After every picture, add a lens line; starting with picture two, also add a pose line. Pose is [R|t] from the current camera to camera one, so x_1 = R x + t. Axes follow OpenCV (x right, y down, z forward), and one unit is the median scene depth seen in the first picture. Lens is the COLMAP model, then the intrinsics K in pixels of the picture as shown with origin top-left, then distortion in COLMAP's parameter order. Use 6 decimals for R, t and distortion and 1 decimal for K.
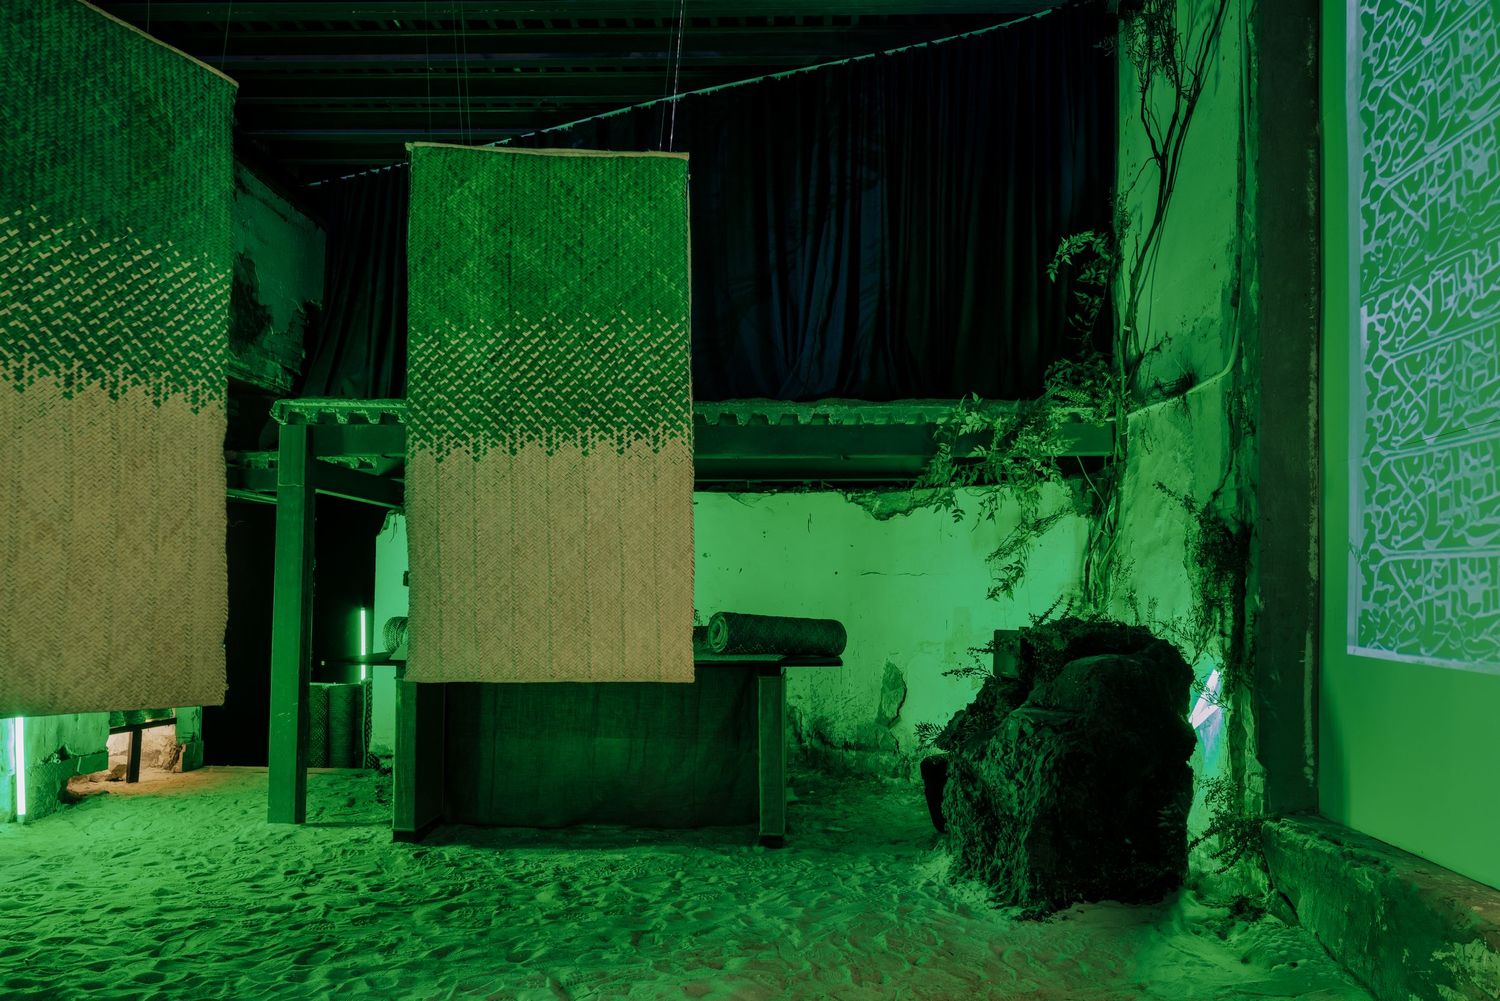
lens RADIAL K [[1031.8, 0, 780.8], [0, 1031.8, 563.3], [0, 0, 1]] dist [-0.014336, 0.001901]
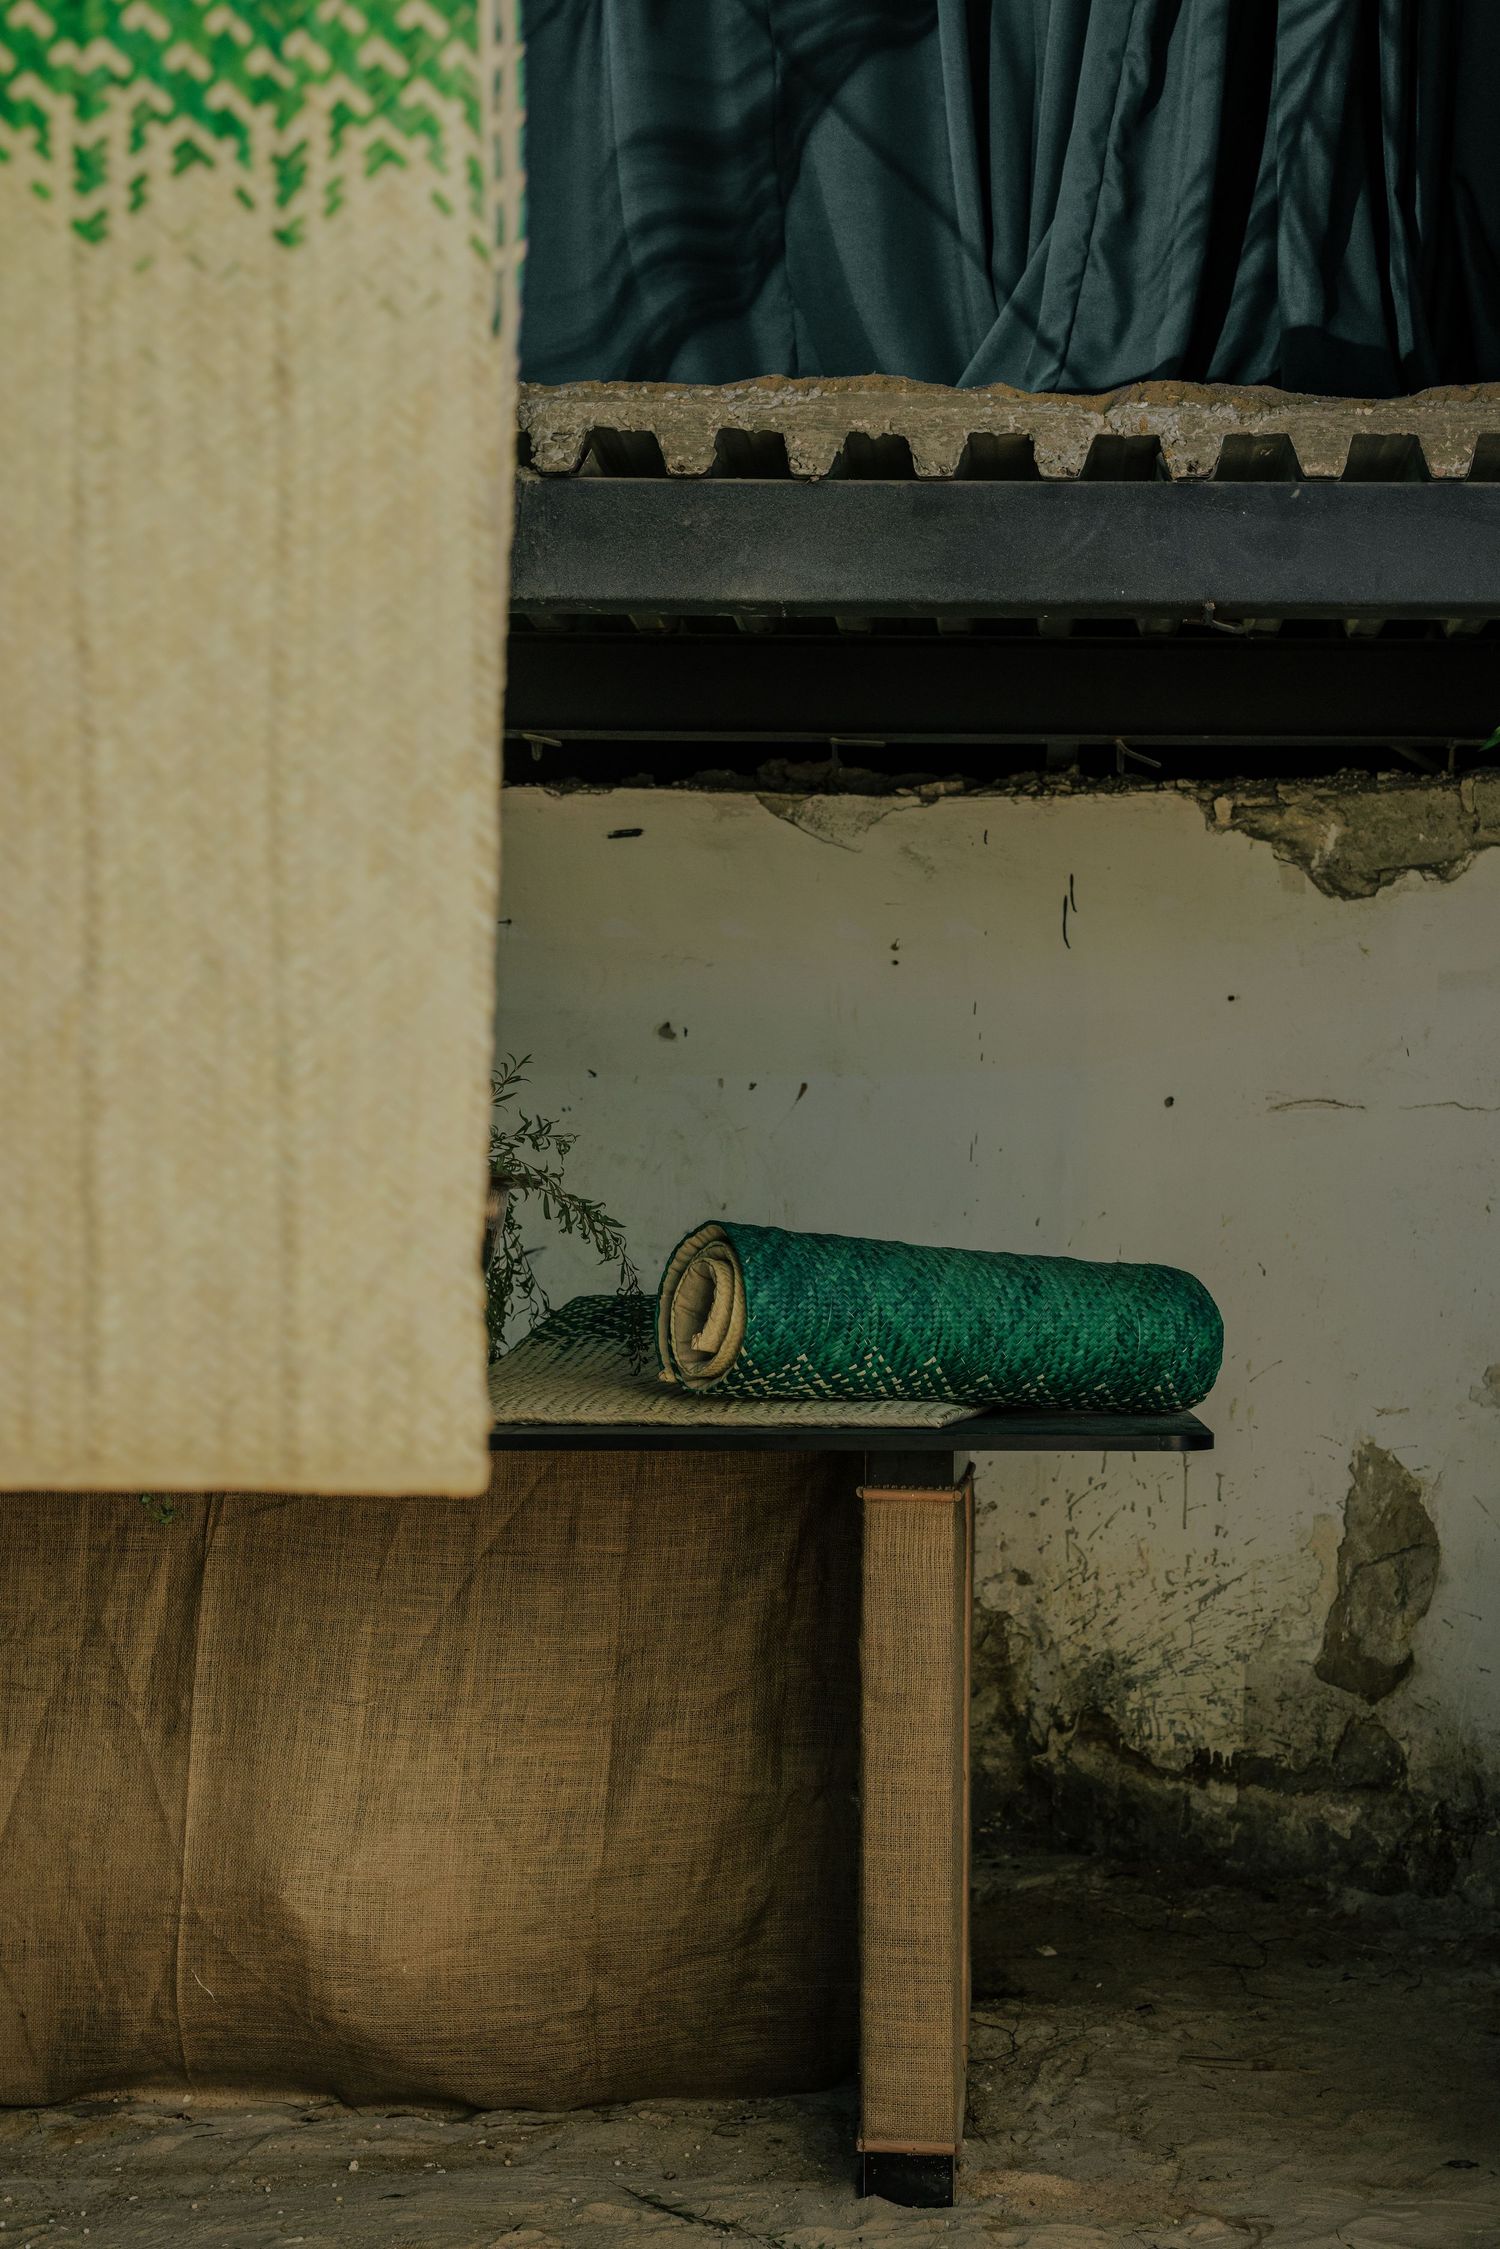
lens RADIAL K [[3216.8, 0, 919.7], [0, 3216.8, 1216.5], [0, 0, 1]] dist [0.040833, 0.037110]
pose [[0.999905, 0.009293, -0.010205, -0.000675], [-0.009107, 0.999794, 0.018120, 0.031278], [0.010372, -0.018025, 0.999784, 0.244133]]
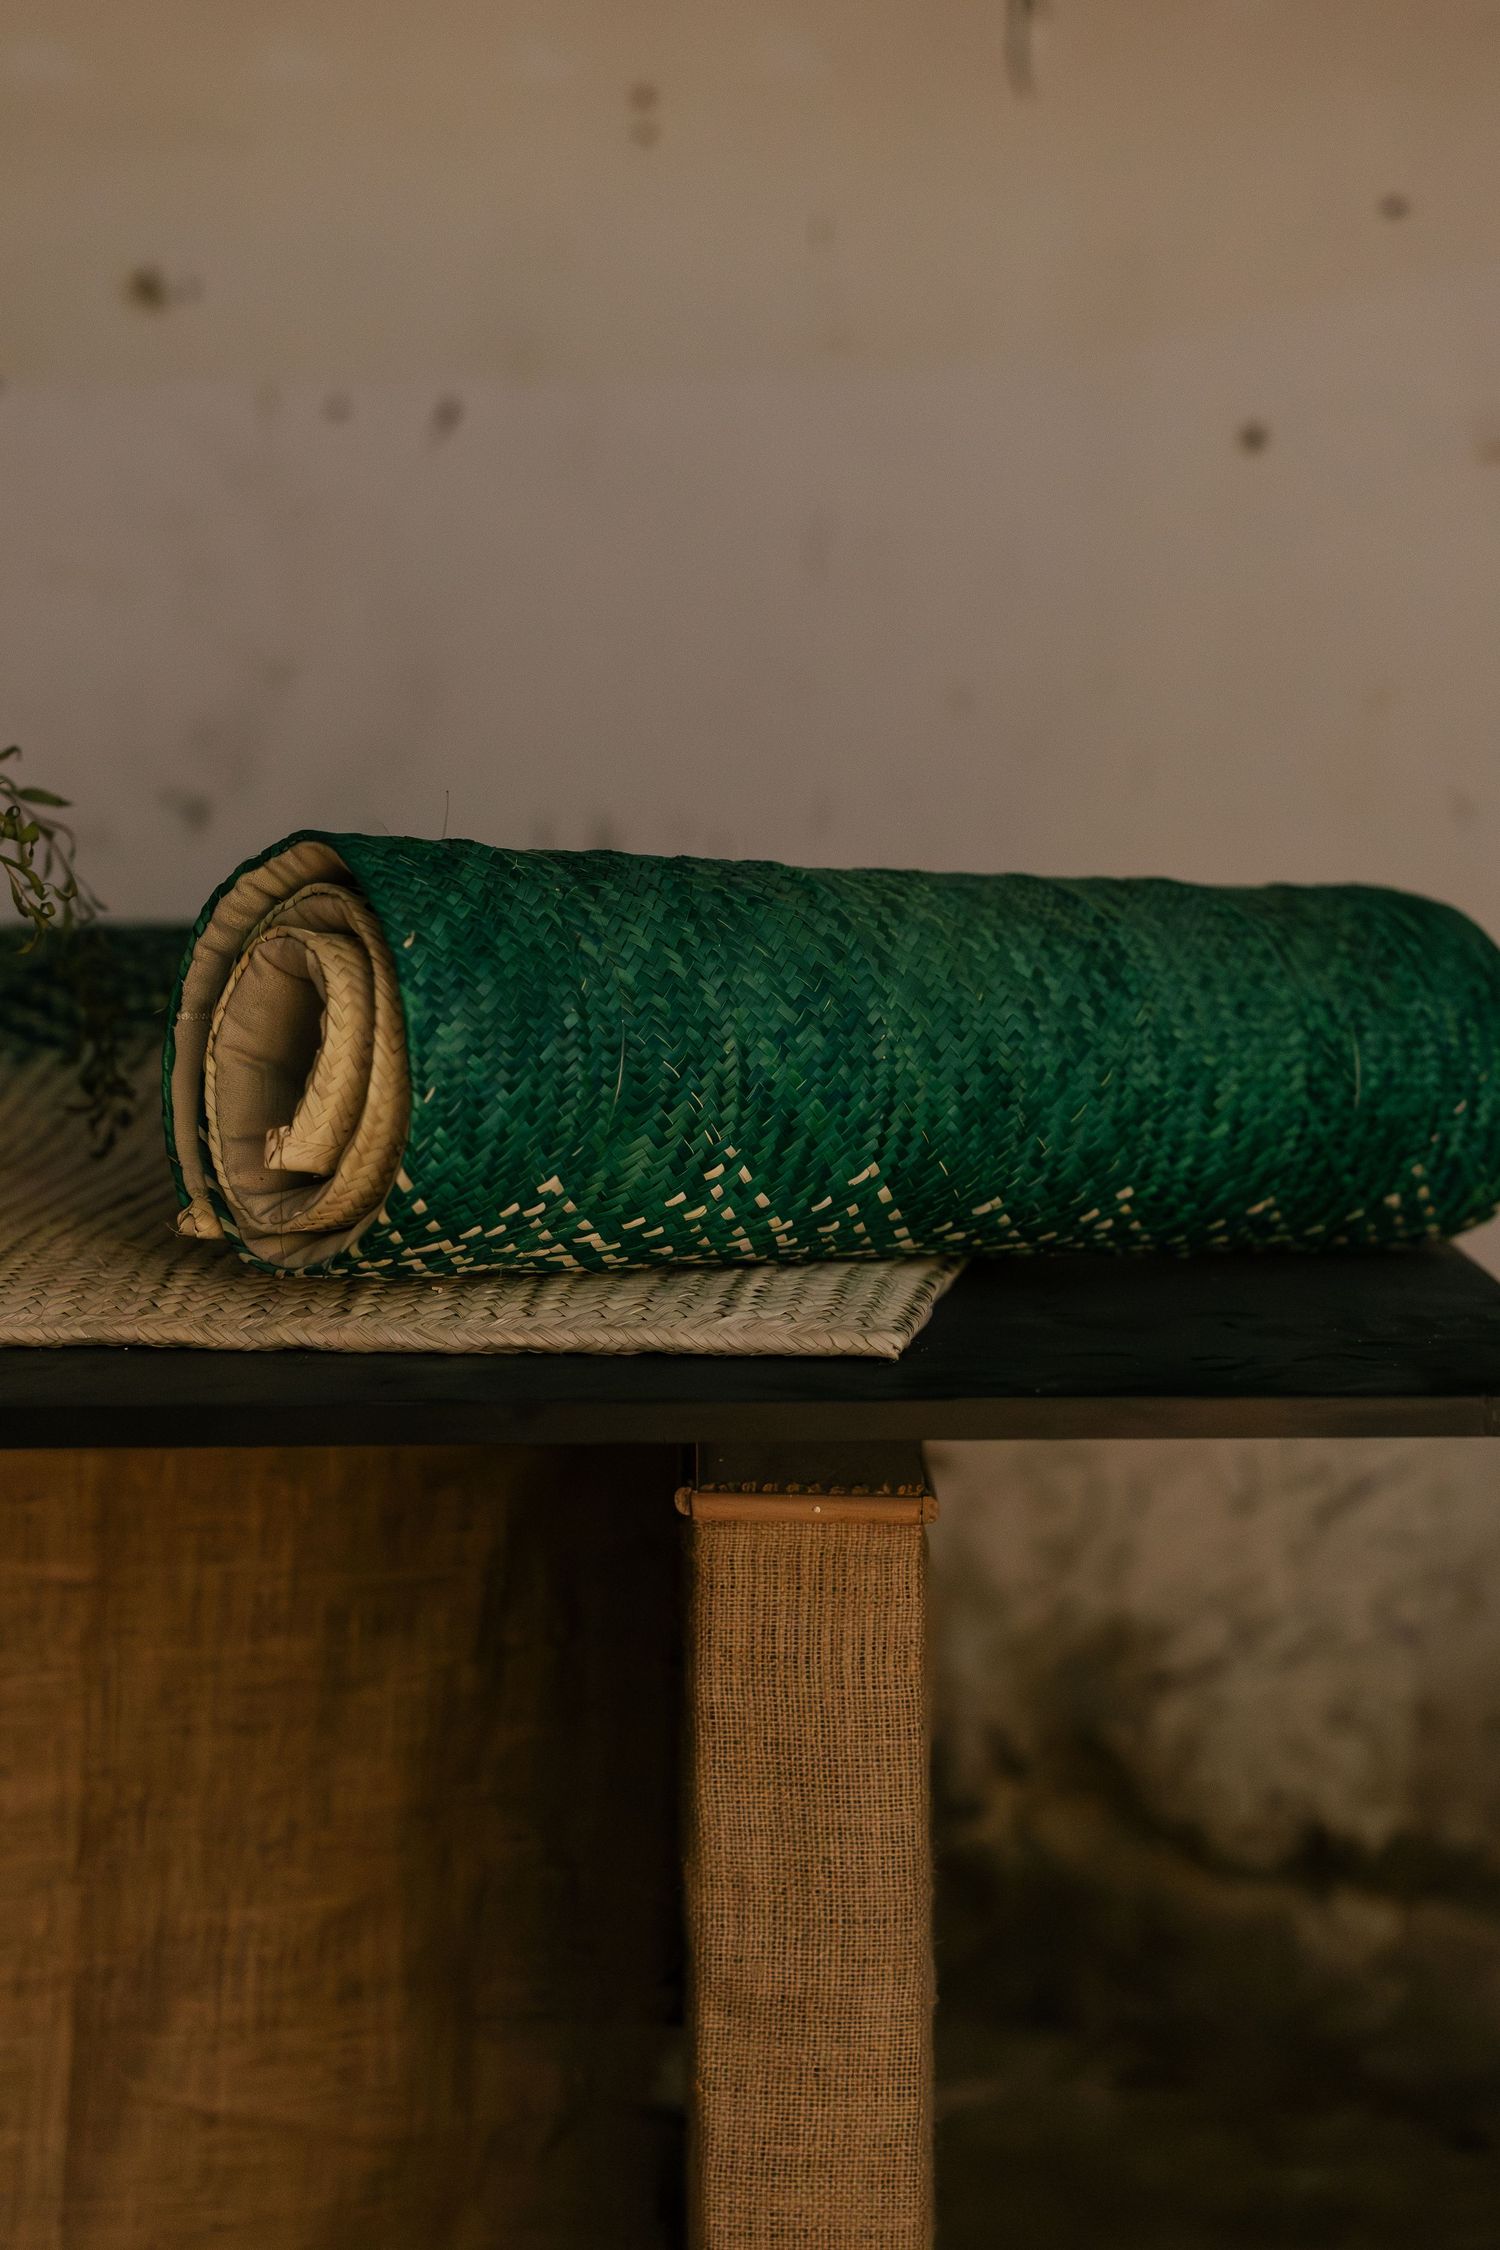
lens RADIAL K [[5237.9, 0, 753.7], [0, 5237.9, 1093.4], [0, 0, 1]] dist [-0.012681, -0.219792]
pose [[0.999386, -0.001438, 0.035011, -0.031291], [-0.003028, 0.991876, 0.127170, 0.010720], [-0.034910, -0.127198, 0.991263, 0.503062]]
